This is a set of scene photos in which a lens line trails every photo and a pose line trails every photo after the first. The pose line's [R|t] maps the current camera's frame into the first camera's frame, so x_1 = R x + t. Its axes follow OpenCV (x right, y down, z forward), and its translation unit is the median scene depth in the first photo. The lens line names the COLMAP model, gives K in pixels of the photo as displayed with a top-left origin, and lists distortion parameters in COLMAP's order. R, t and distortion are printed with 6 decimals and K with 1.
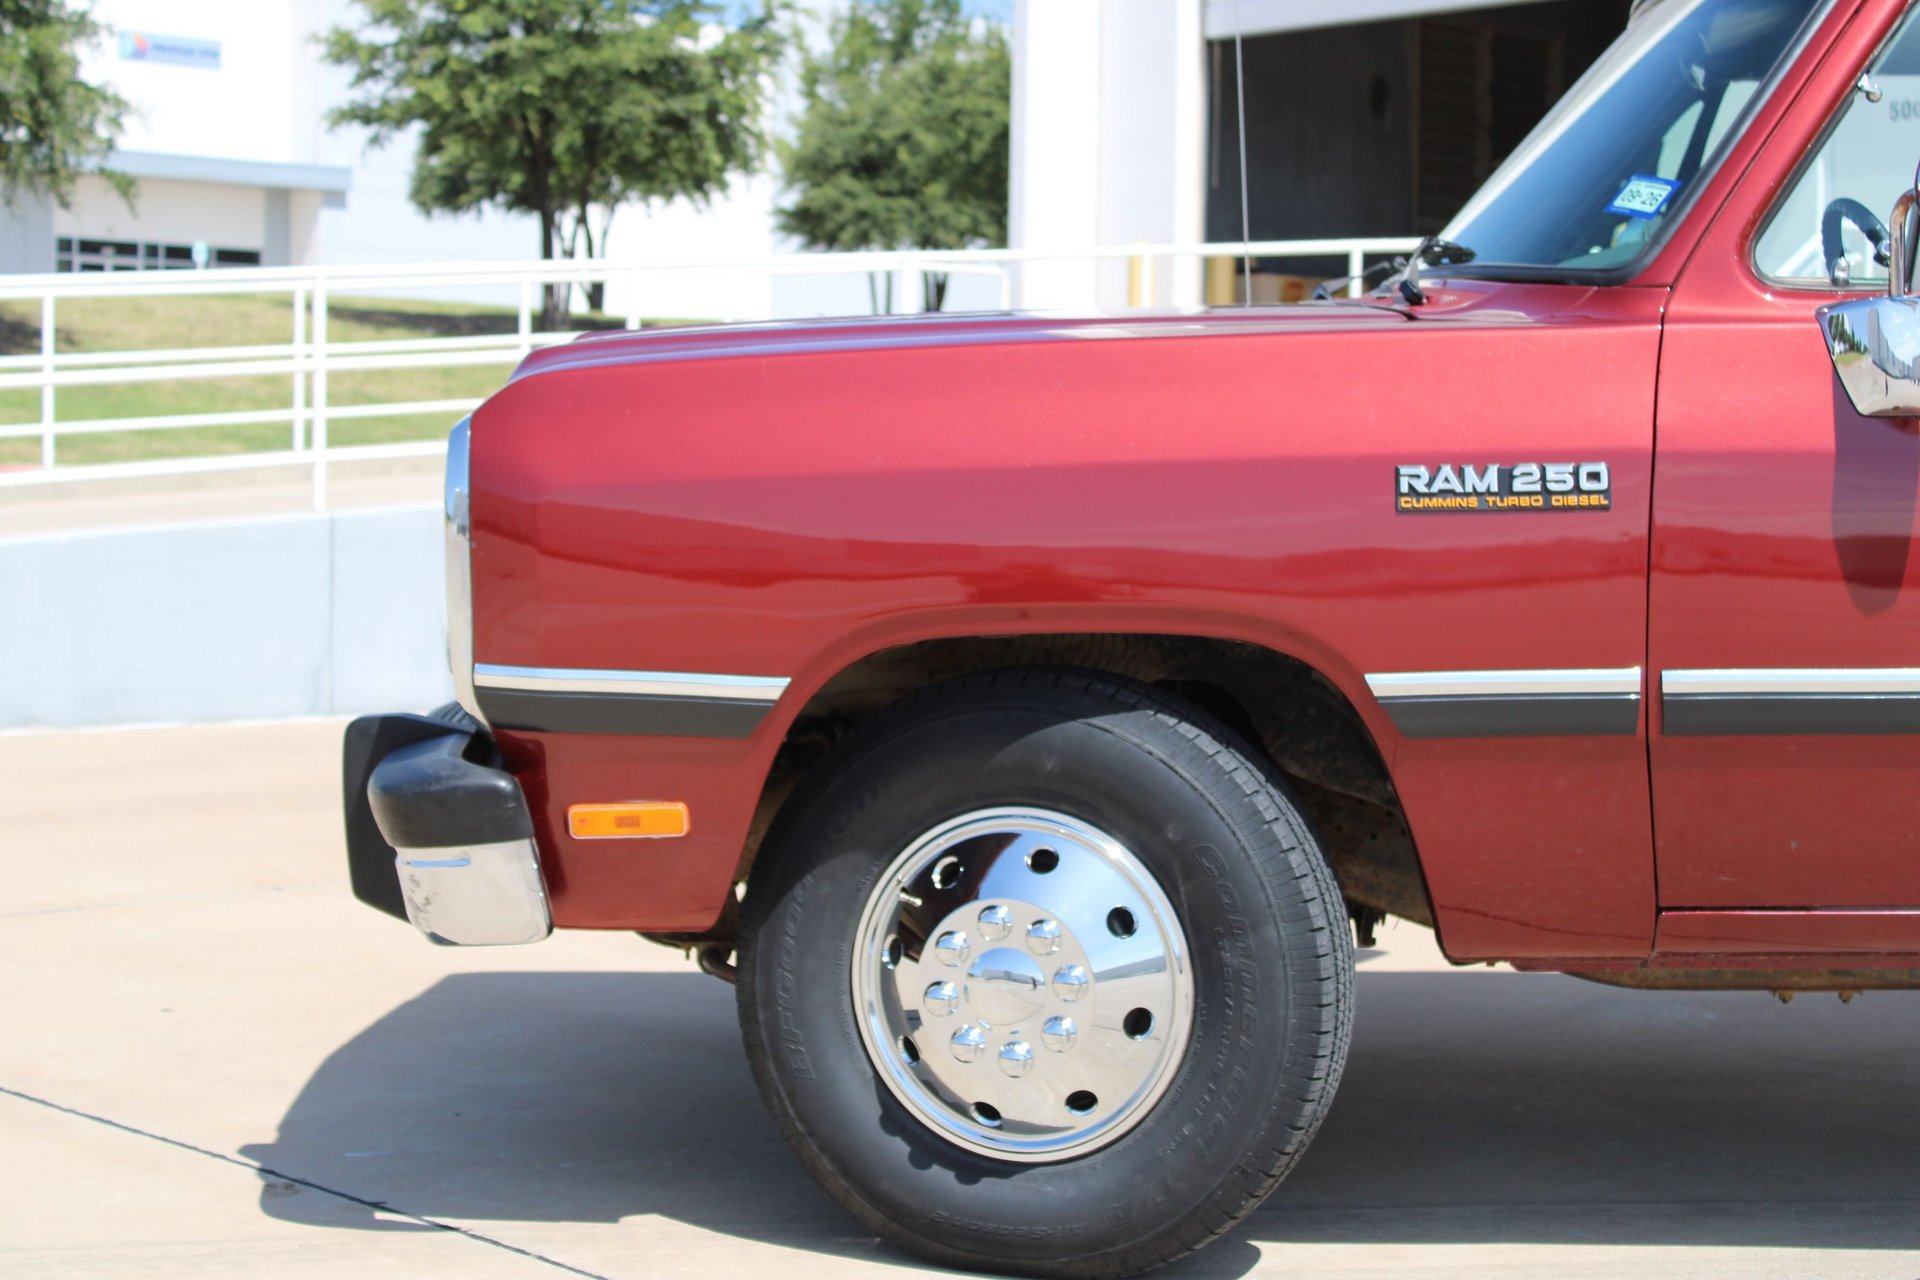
lens RADIAL K [[3443.8, 0, 963.1], [0, 3443.8, 683.1], [0, 0, 1]] dist [0.019585, -0.092363]
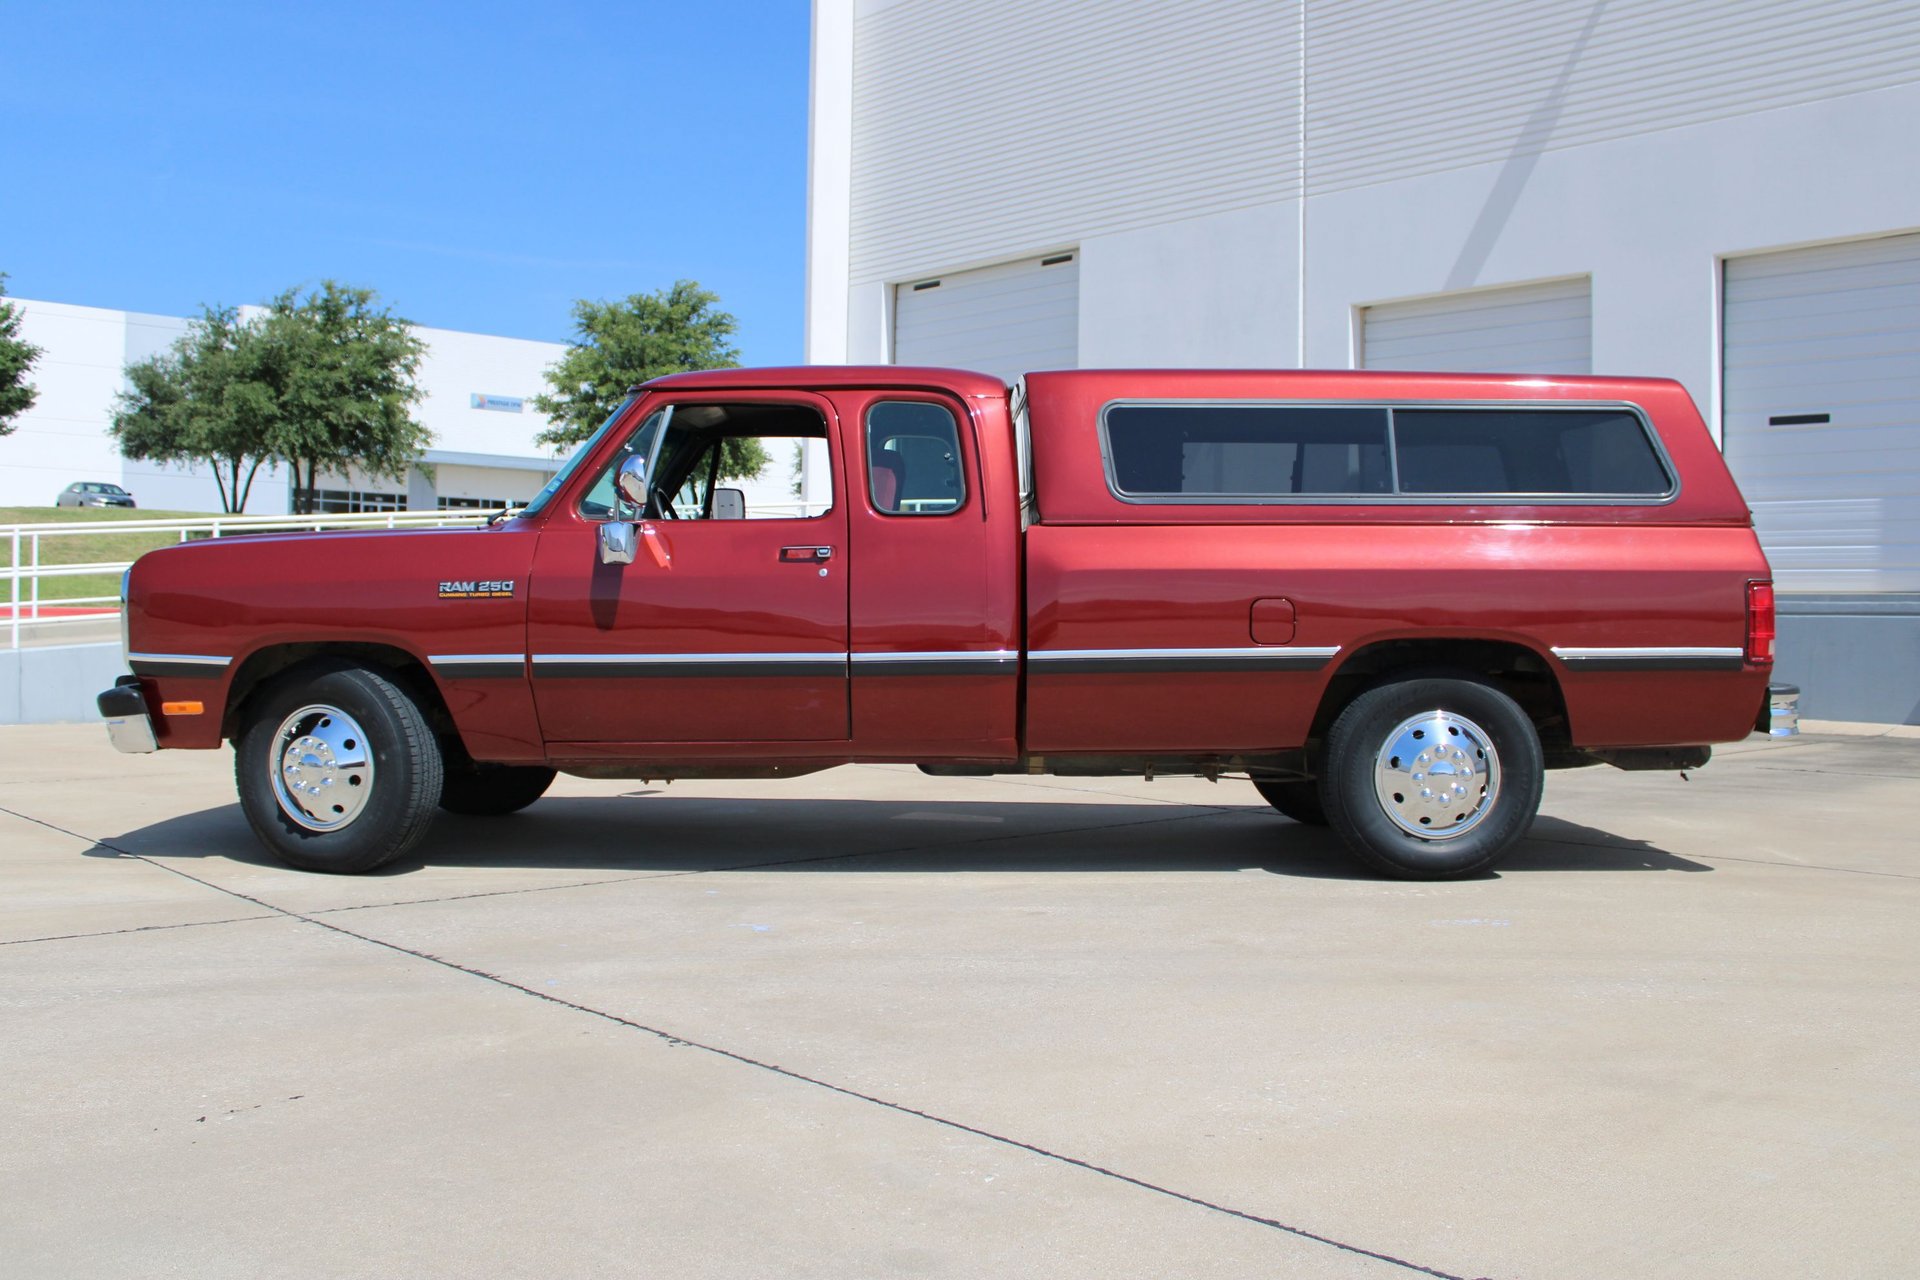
lens RADIAL K [[1802.6, 0, 976.3], [0, 1802.6, 650.8], [0, 0, 1]] dist [-0.153991, 0.159402]
pose [[0.999815, 0.000605, 0.019236, 0.516604], [0.000220, 0.999081, -0.042871, 0.053733], [-0.019244, 0.042867, 0.998895, -0.446557]]
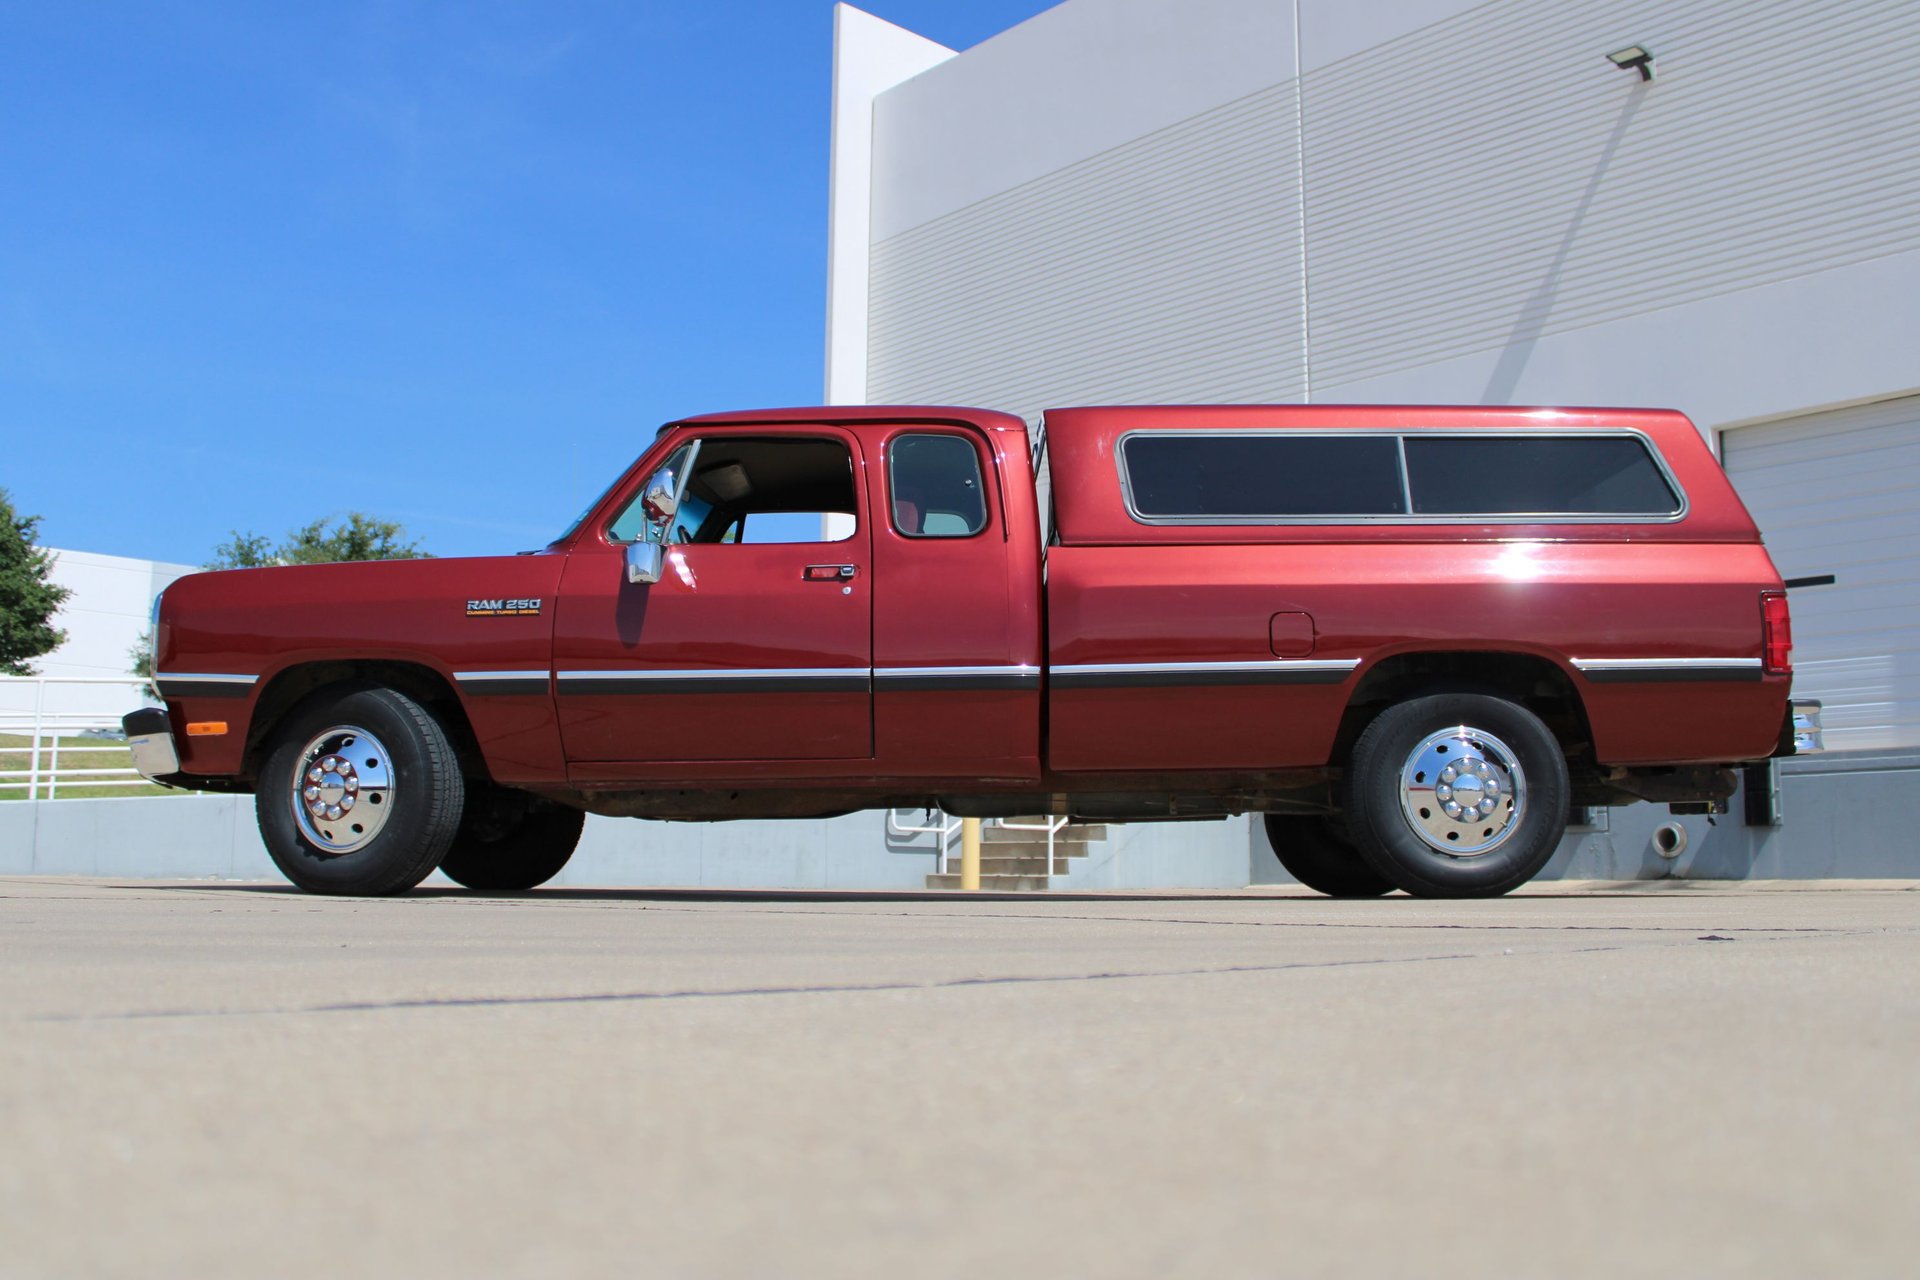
lens RADIAL K [[1802.6, 0, 976.3], [0, 1802.6, 650.8], [0, 0, 1]] dist [-0.153991, 0.159402]
pose [[0.999913, -0.003827, 0.012620, 0.508322], [0.006169, 0.981542, -0.191149, 0.252825], [-0.011655, 0.191210, 0.981480, -0.432076]]
